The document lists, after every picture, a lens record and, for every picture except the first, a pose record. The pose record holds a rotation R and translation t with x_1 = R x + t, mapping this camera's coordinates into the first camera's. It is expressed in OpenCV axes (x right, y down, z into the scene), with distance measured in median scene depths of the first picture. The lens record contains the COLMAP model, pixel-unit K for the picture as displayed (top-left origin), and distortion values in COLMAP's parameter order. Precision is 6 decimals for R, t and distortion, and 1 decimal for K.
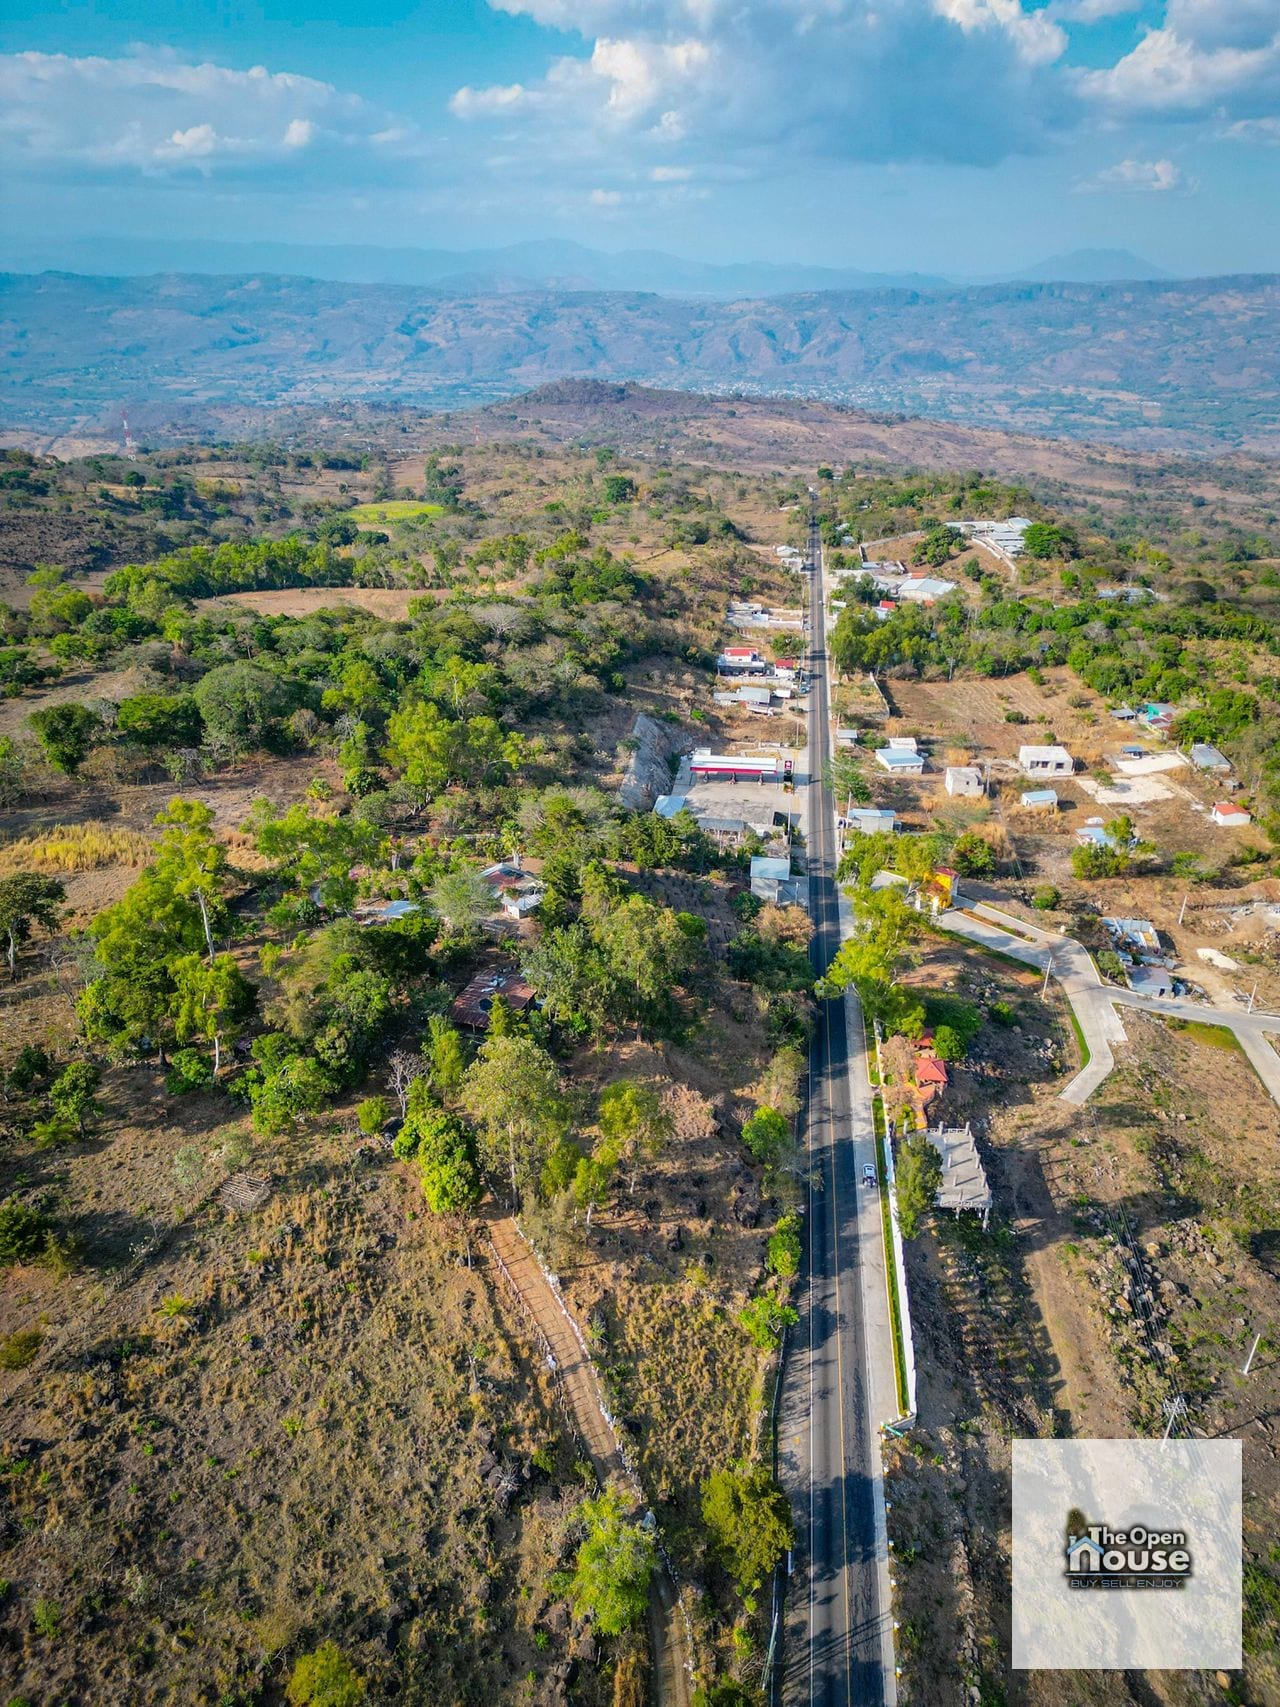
lens RADIAL K [[1184.4, 0, 640.0], [0, 1184.4, 853.5], [0, 0, 1]] dist [0.079001, -0.079521]
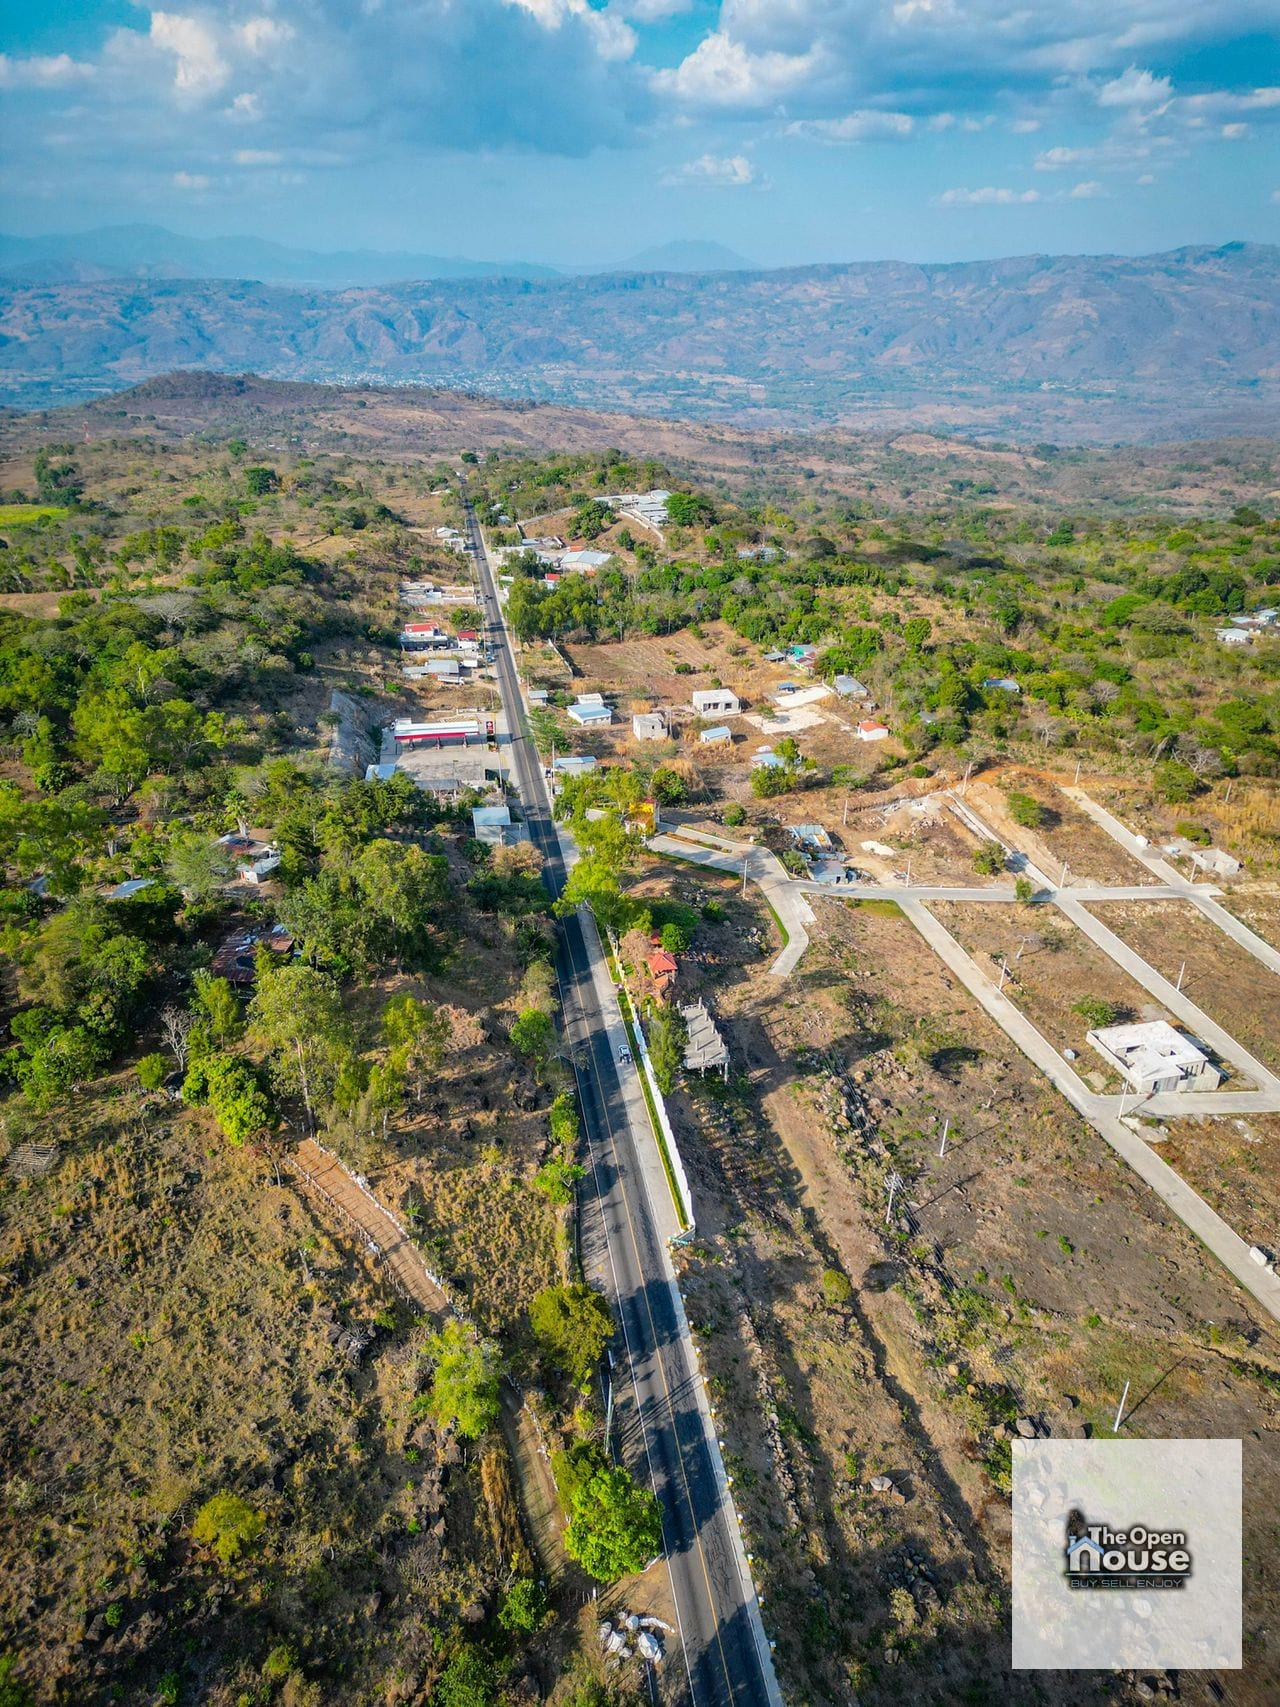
lens RADIAL K [[1184.4, 0, 640.0], [0, 1184.4, 853.5], [0, 0, 1]] dist [0.079001, -0.079521]
pose [[0.958296, -0.129081, 0.254963, -0.048872], [0.127178, 0.991589, 0.024011, 0.049837], [-0.255918, 0.009416, 0.966653, -0.076875]]
